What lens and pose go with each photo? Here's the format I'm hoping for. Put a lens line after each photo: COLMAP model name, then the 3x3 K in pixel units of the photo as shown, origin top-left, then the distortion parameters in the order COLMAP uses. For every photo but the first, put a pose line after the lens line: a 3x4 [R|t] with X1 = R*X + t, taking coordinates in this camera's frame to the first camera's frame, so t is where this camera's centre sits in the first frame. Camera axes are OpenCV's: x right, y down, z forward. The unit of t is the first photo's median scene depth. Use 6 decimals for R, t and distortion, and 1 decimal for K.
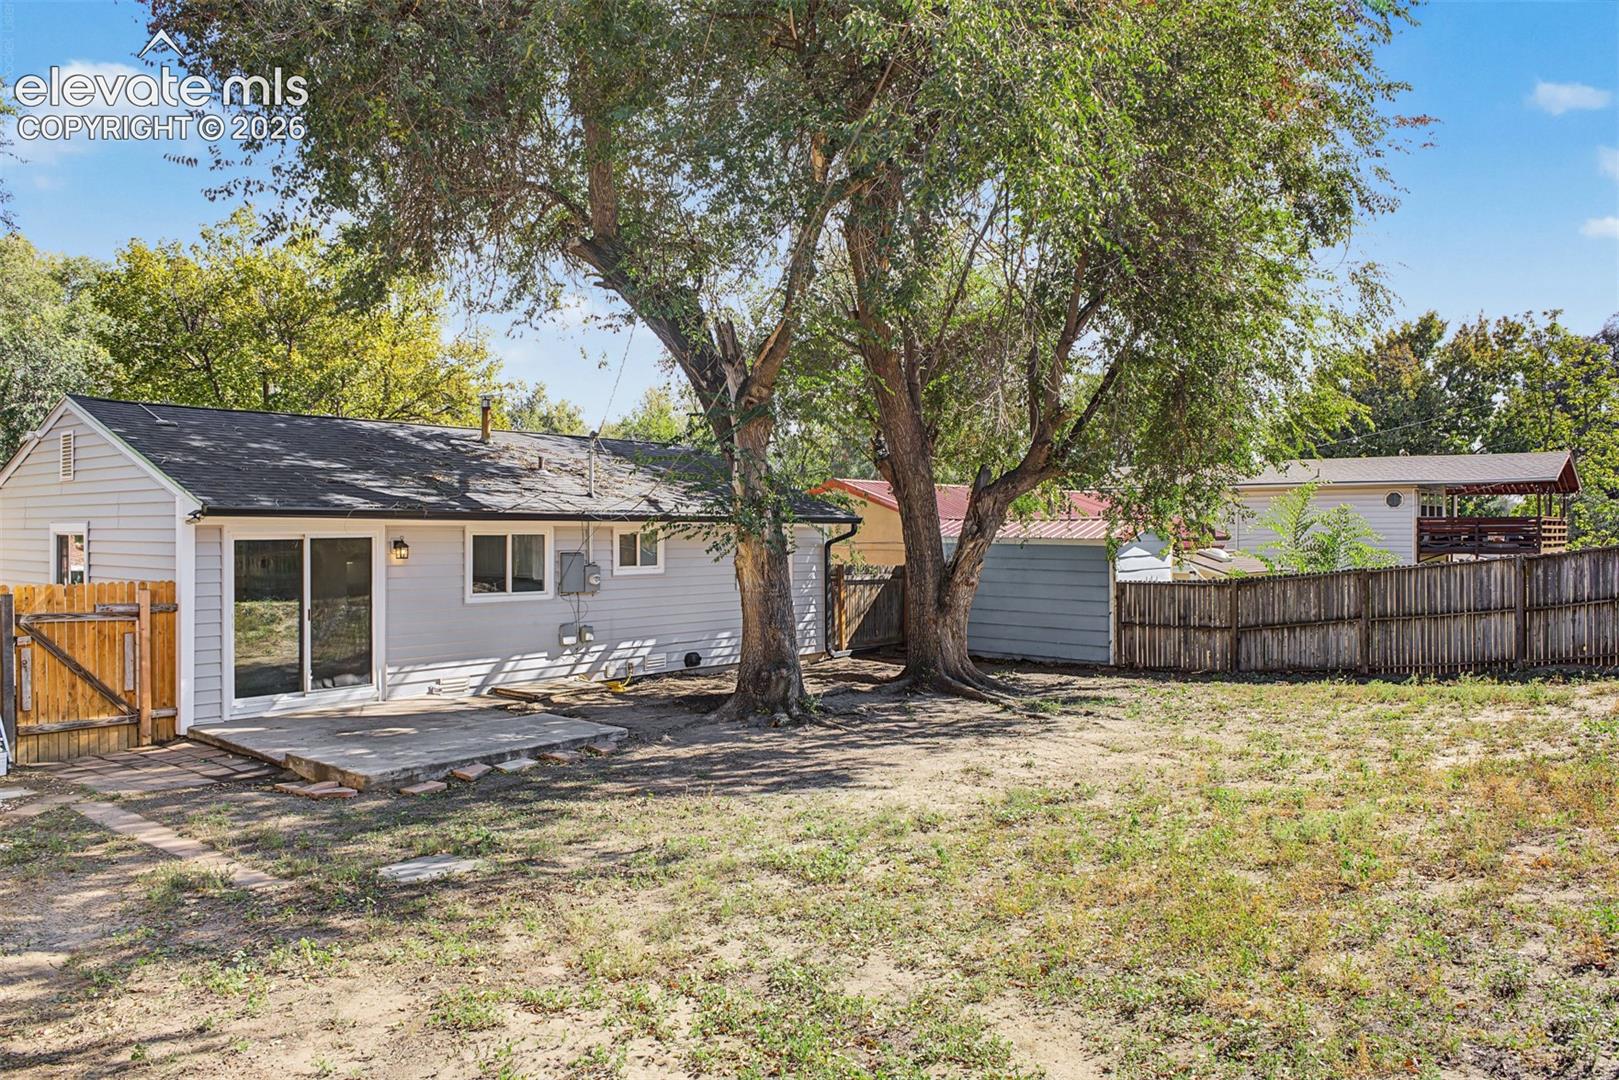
lens RADIAL K [[1133.6, 0, 806.9], [0, 1133.6, 531.9], [0, 0, 1]] dist [0.024796, -0.004753]
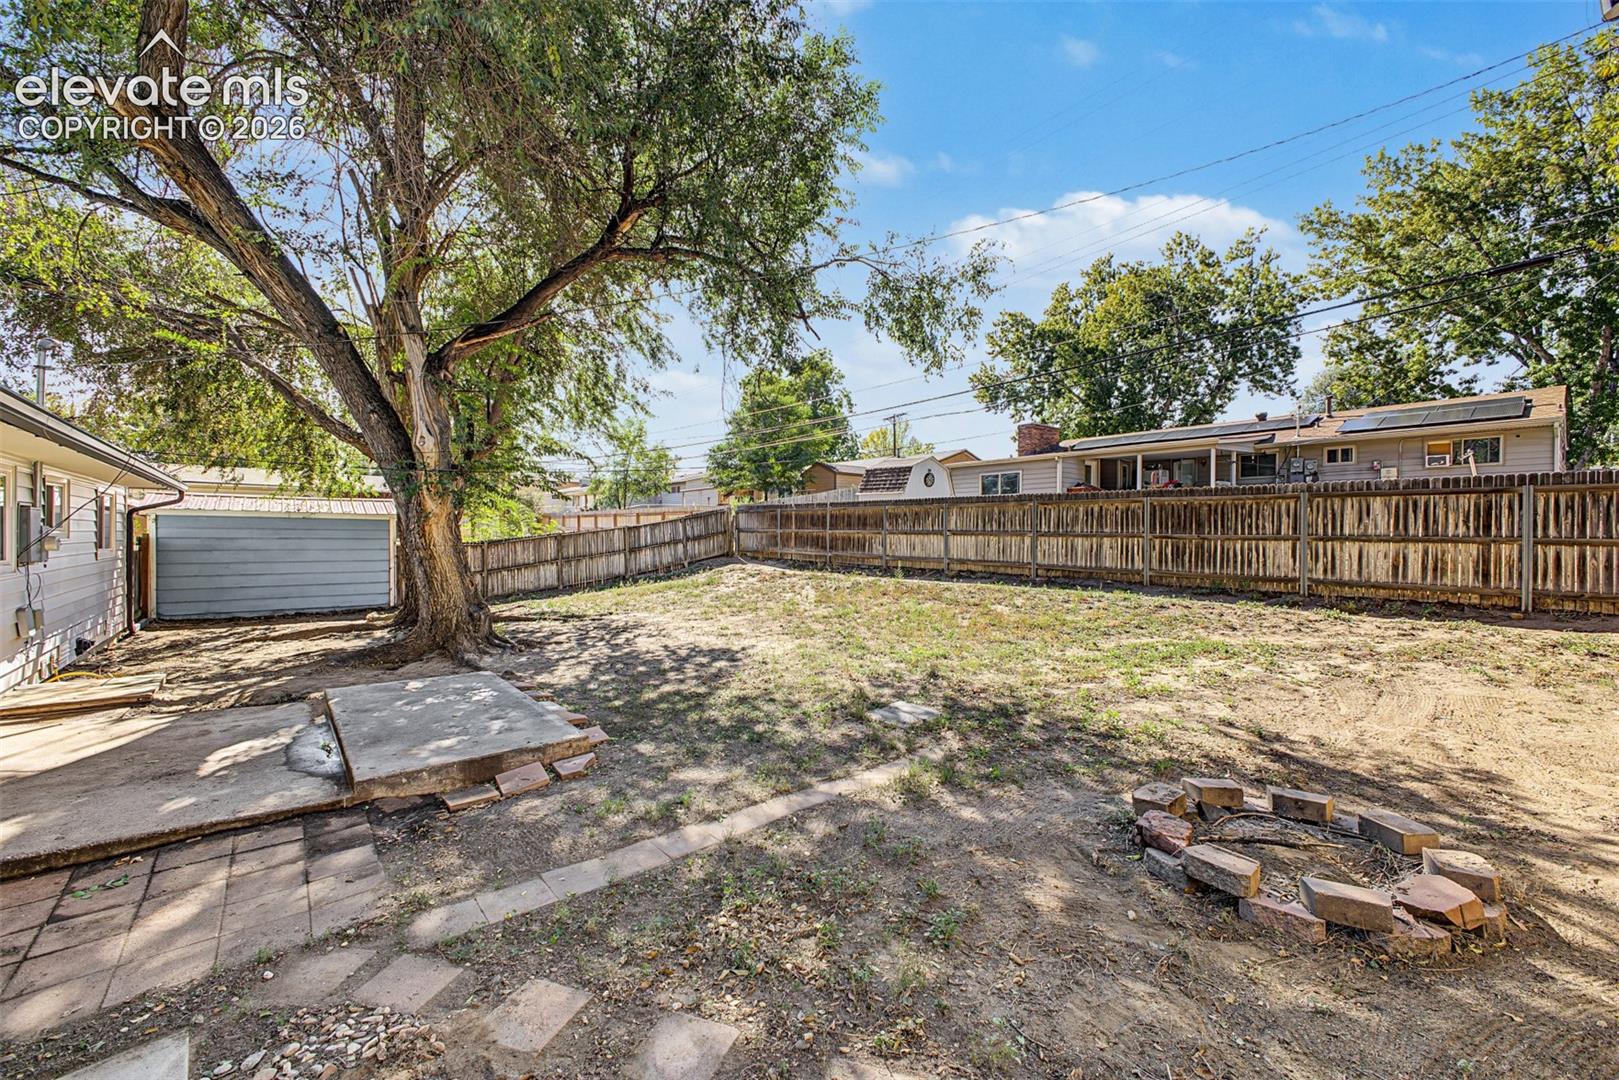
lens RADIAL K [[640.1, 0, 808.9], [0, 640.1, 532.3], [0, 0, 1]] dist [0.017279, -0.003972]
pose [[0.169309, 0.003232, 0.985558, -0.556089], [-0.003424, 0.999991, -0.002691, 0.037030], [-0.985557, -0.002919, 0.169319, 0.486364]]
